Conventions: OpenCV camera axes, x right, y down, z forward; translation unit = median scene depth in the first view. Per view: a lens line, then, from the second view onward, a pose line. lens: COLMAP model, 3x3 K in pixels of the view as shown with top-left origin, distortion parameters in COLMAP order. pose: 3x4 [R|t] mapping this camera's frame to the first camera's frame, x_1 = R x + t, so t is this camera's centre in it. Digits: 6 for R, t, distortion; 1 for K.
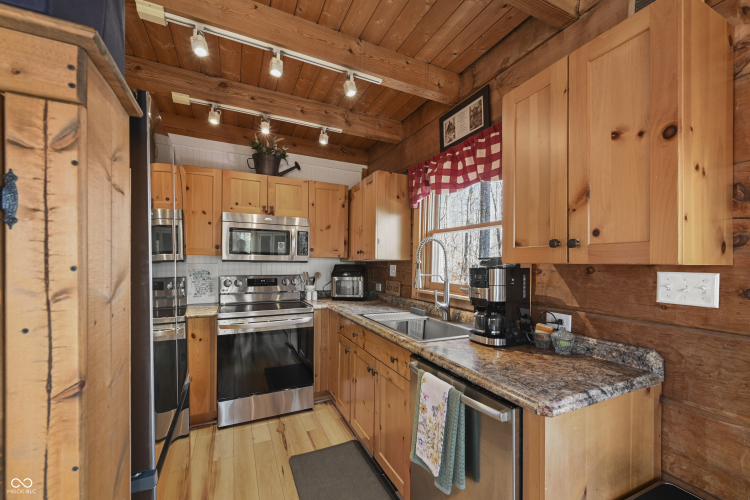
lens RADIAL K [[301.7, 0, 375.1], [0, 301.7, 263.2], [0, 0, 1]] dist [-0.000568, -0.000104]
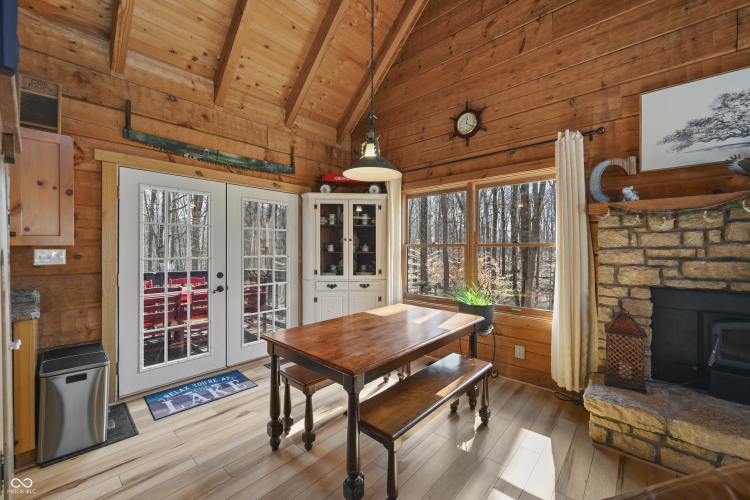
lens RADIAL K [[301.1, 0, 378.0], [0, 301.1, 248.5], [0, 0, 1]] dist [-0.001981, -0.000117]
pose [[-0.393076, -0.011317, 0.919436, -0.830205], [-0.003314, 0.999935, 0.010891, -0.002612], [-0.919500, 0.001234, -0.393088, -0.133430]]
